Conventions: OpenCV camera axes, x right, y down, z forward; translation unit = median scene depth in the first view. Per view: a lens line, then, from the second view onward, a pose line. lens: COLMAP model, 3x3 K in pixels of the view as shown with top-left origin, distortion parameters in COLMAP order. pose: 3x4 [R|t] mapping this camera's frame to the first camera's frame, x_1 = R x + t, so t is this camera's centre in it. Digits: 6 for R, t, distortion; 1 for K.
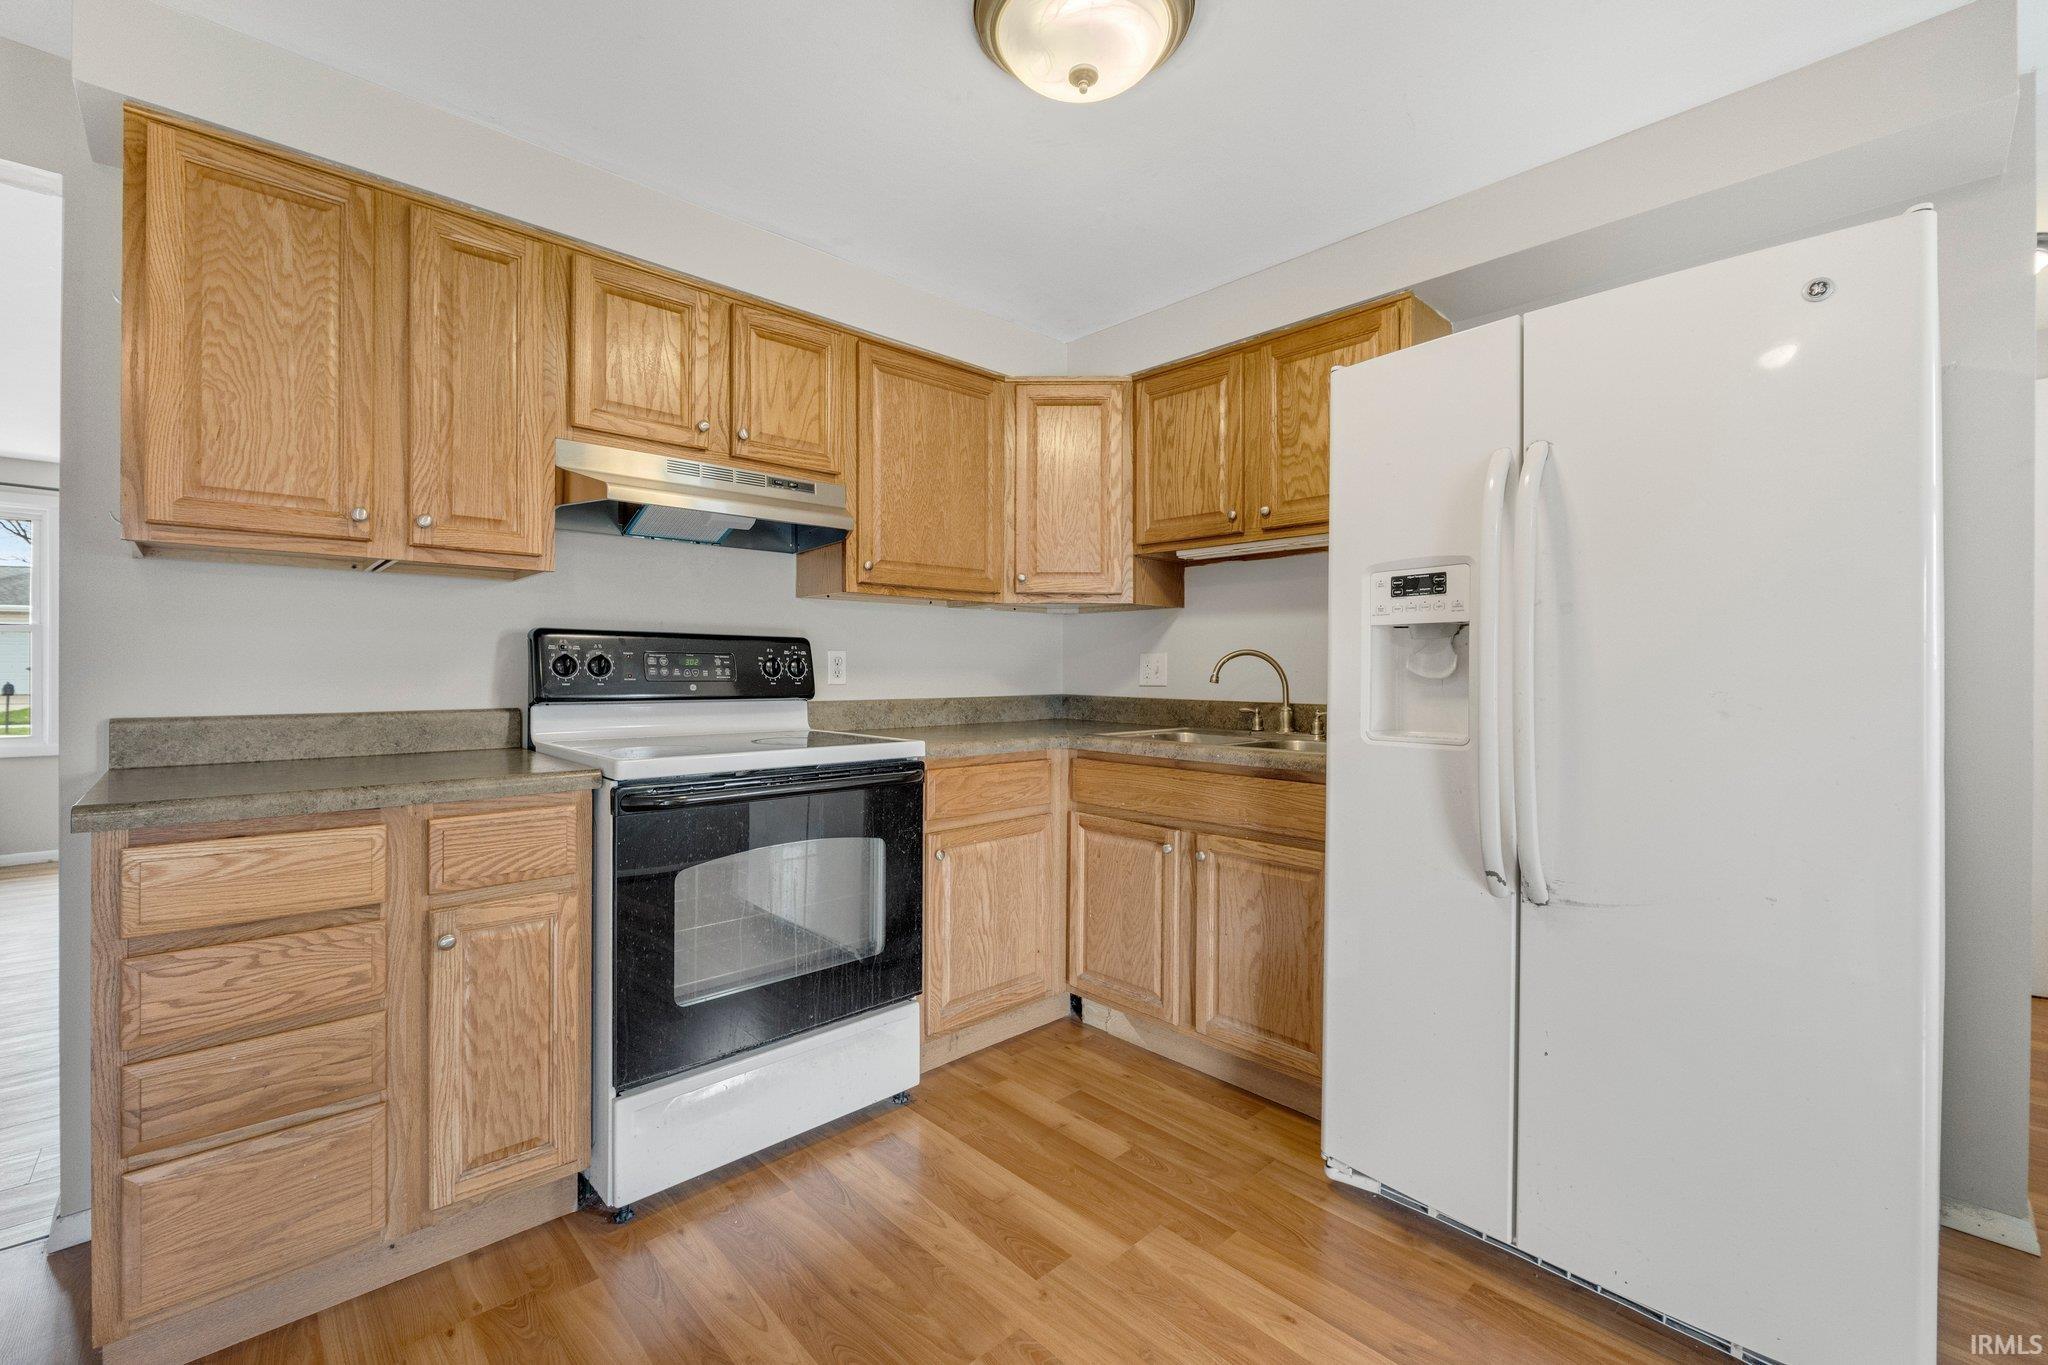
lens RADIAL K [[852.9, 0, 1020.1], [0, 852.9, 669.3], [0, 0, 1]] dist [-0.009256, -0.000901]
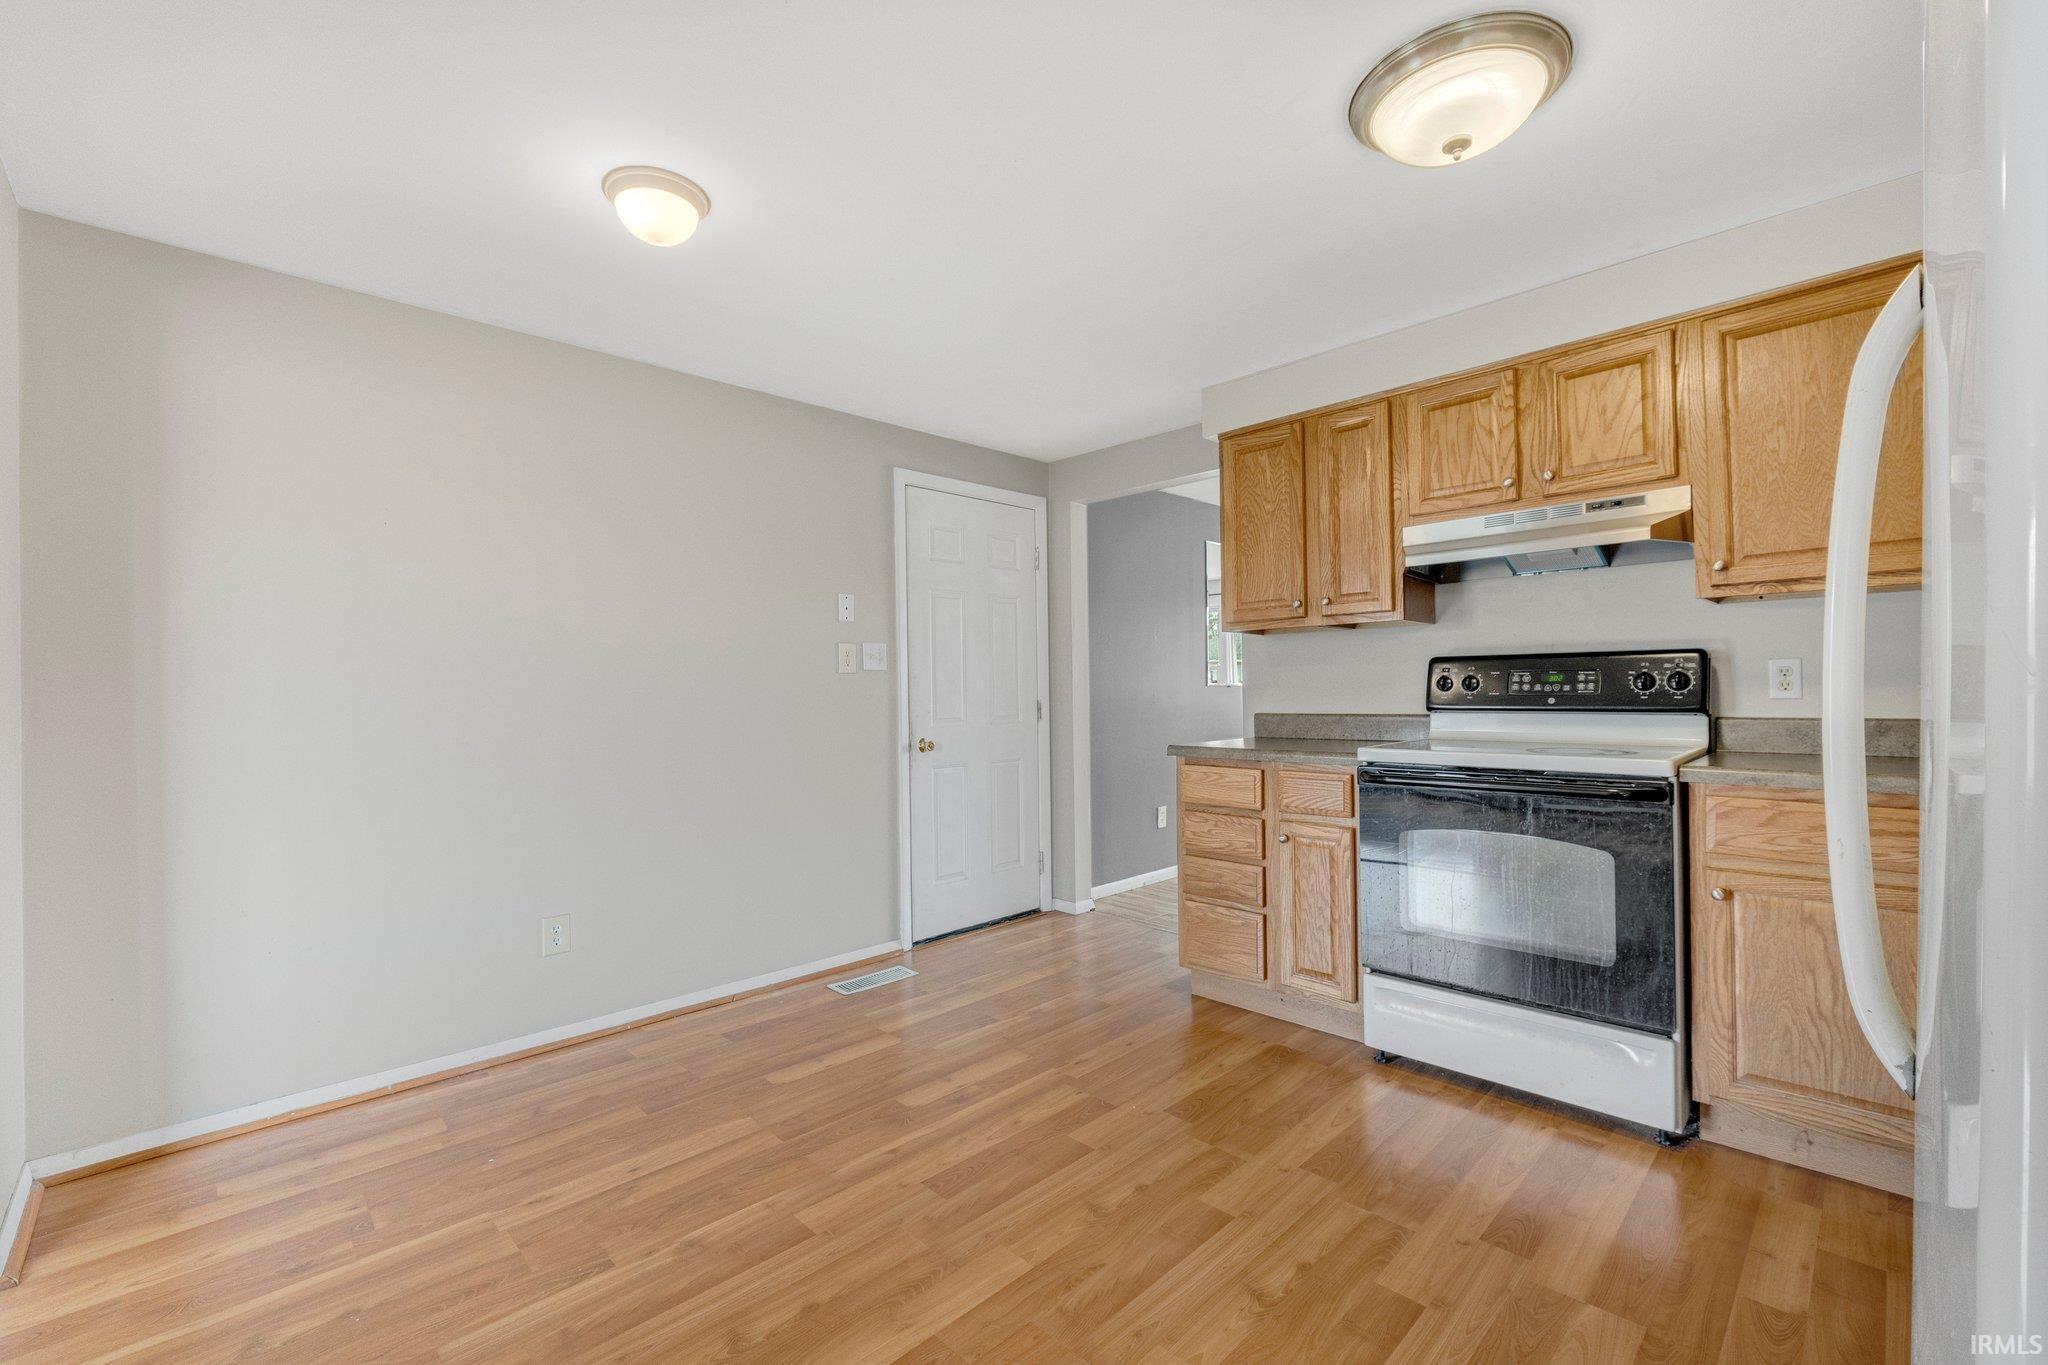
lens RADIAL K [[852.9, 0, 1015.8], [0, 852.9, 688.5], [0, 0, 1]] dist [-0.009256, -0.000901]
pose [[0.014063, -0.007546, -0.999873, 0.728663], [0.016243, 0.999841, -0.007318, 0.001690], [0.999769, -0.016138, 0.014183, 0.256940]]
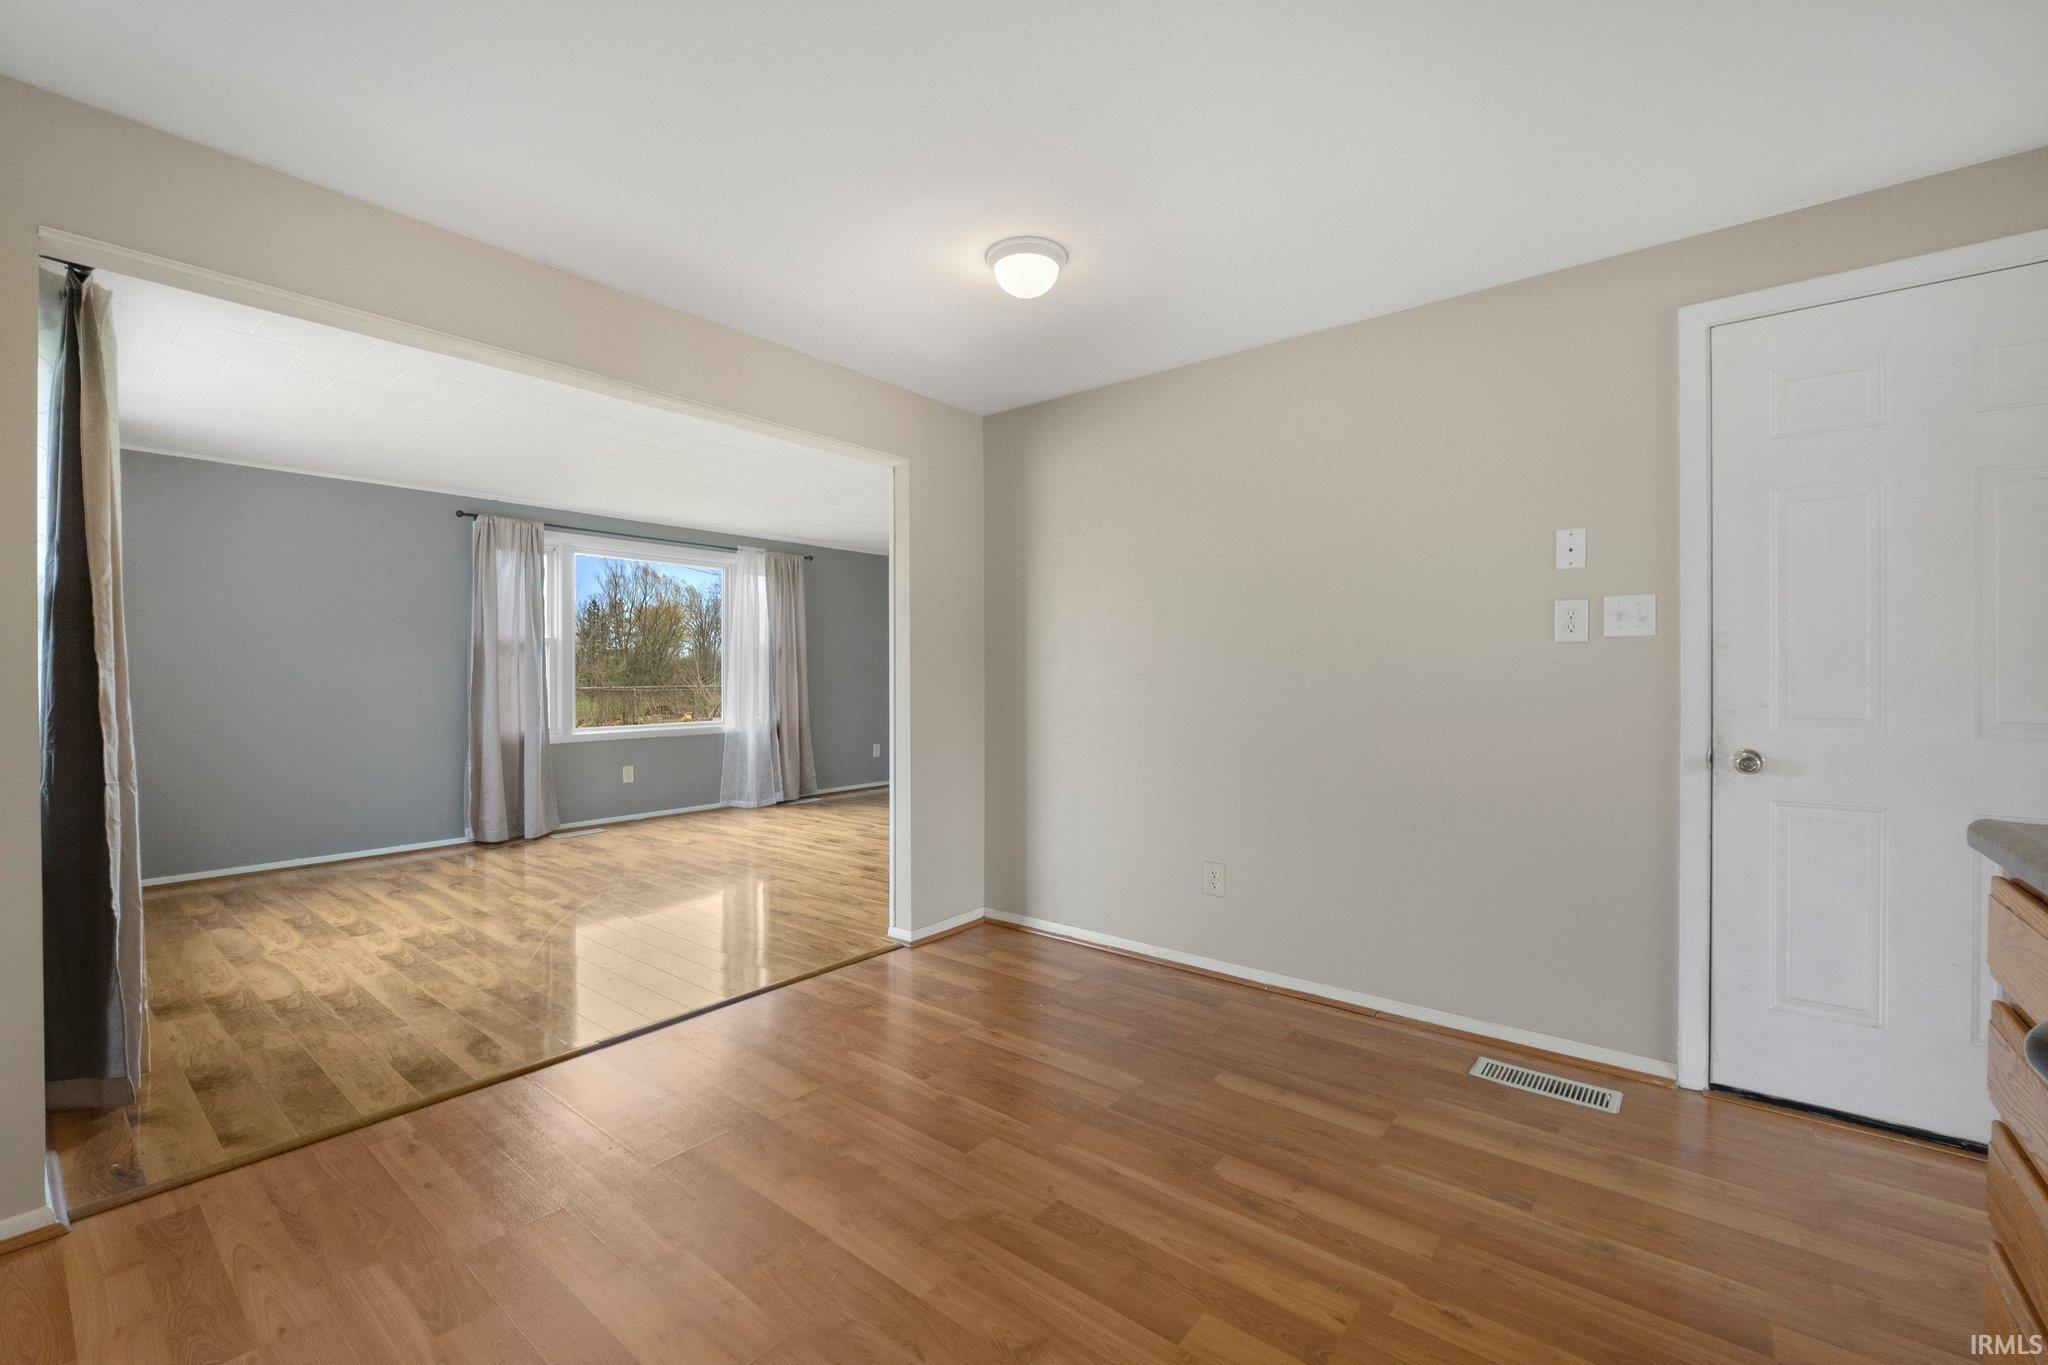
lens RADIAL K [[851.7, 0, 1019.5], [0, 851.7, 675.6], [0, 0, 1]] dist [-0.010064, 0.000779]
pose [[-0.990951, -0.001488, -0.134216, 0.043834], [-0.001613, 0.999998, 0.000827, 0.000163], [0.134215, 0.001036, -0.990952, 0.915498]]
